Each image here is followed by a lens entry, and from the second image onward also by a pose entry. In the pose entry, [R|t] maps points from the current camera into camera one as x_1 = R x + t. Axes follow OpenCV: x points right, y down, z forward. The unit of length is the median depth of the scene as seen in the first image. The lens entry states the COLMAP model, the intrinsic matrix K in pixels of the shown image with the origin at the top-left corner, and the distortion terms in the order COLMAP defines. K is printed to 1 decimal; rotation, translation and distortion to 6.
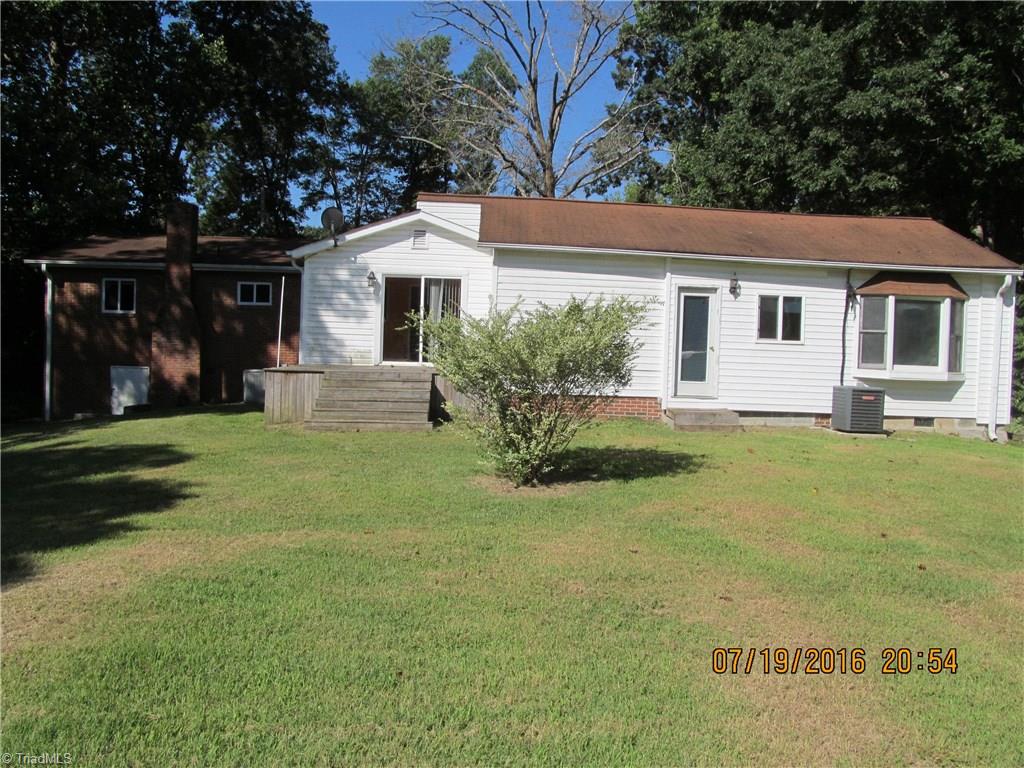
lens RADIAL K [[852.1, 0, 512.0], [0, 852.1, 384.0], [0, 0, 1]] dist [-0.074933, 0.014421]
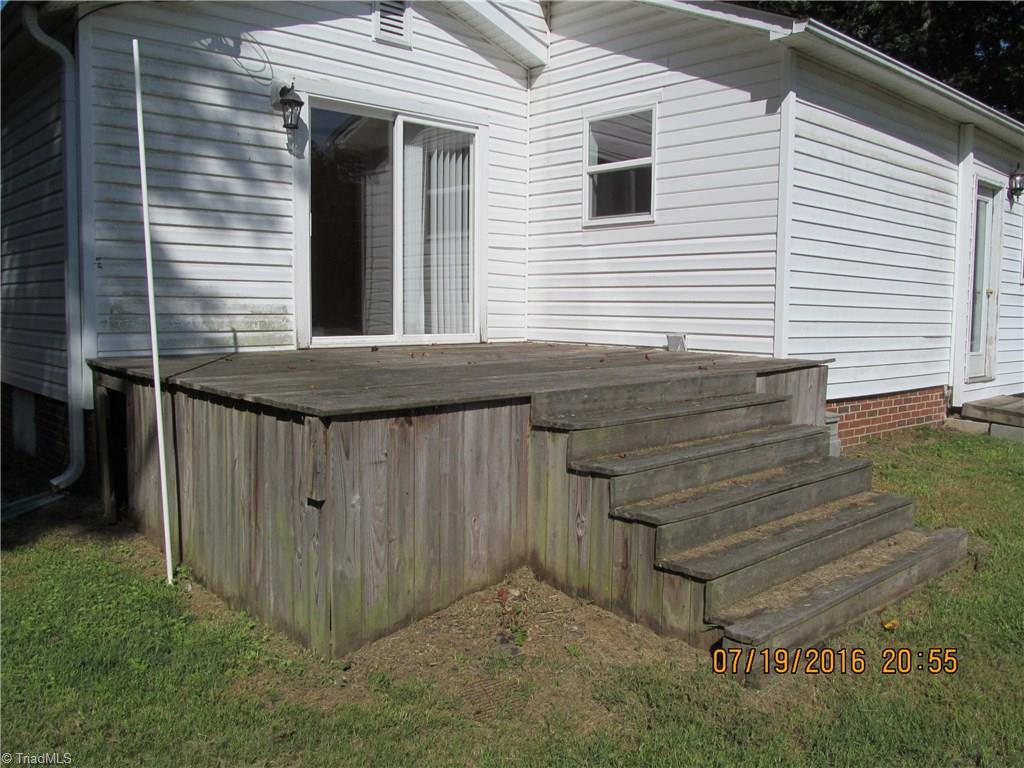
lens RADIAL K [[852.1, 0, 512.0], [0, 852.1, 384.0], [0, 0, 1]] dist [-0.074933, 0.014421]
pose [[0.763740, -0.082391, 0.640245, -0.376507], [0.041062, 0.996013, 0.079191, -0.039067], [-0.644217, -0.034192, 0.764078, 0.775787]]
